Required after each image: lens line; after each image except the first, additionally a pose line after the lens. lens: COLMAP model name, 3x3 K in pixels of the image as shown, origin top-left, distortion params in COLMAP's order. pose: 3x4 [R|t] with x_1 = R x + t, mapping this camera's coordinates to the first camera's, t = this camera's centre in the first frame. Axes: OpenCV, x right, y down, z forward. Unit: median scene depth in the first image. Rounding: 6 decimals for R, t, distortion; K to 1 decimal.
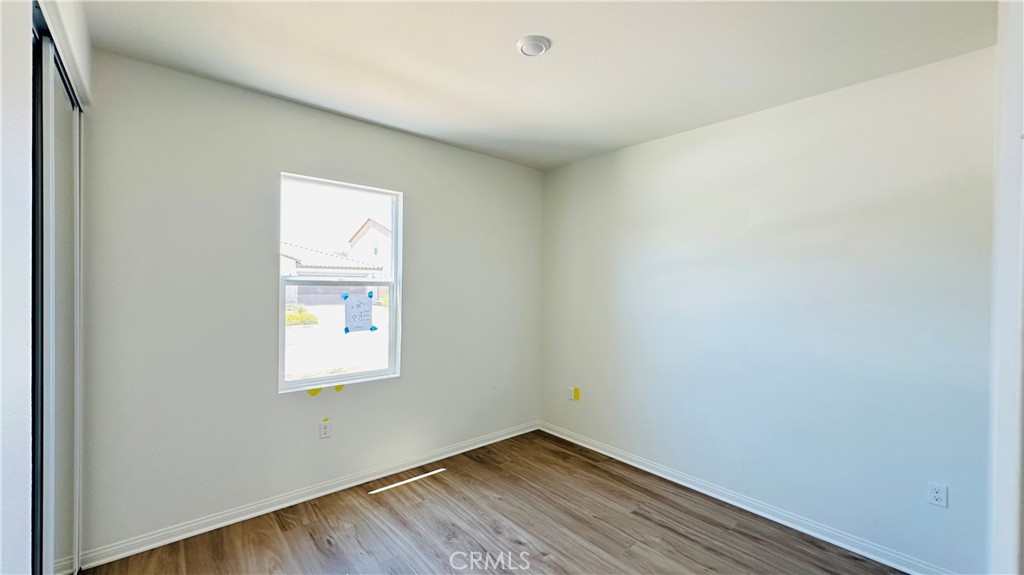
lens RADIAL K [[409.5, 0, 510.4], [0, 409.5, 287.6], [0, 0, 1]] dist [-0.001870, 0.000097]
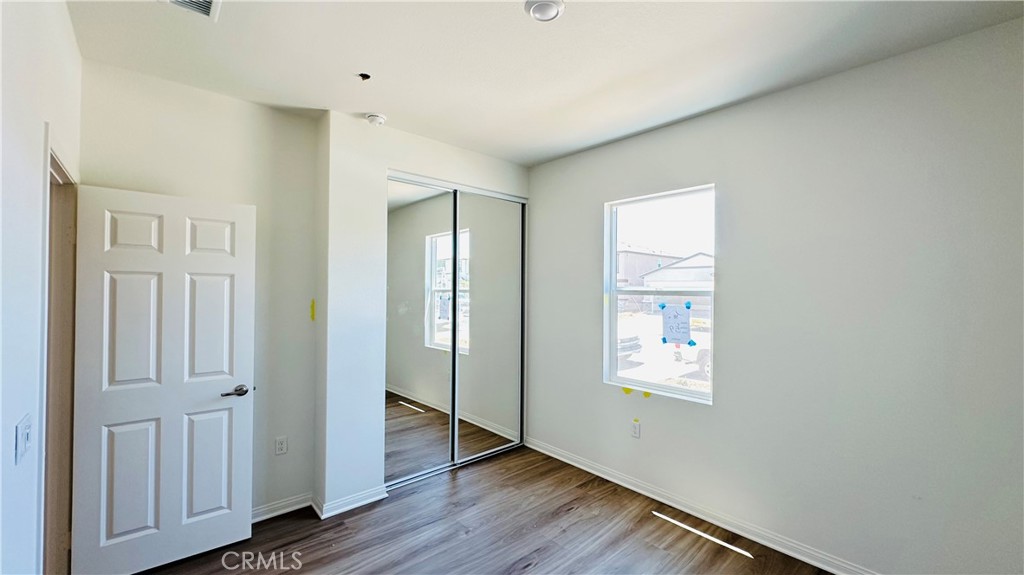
lens RADIAL K [[409.5, 0, 510.4], [0, 409.5, 287.6], [0, 0, 1]] dist [-0.001870, 0.000097]
pose [[0.017189, -0.018282, -0.999685, 0.596741], [-0.016235, 0.999696, -0.018561, 0.000871], [0.999720, 0.016549, 0.016887, 0.621913]]
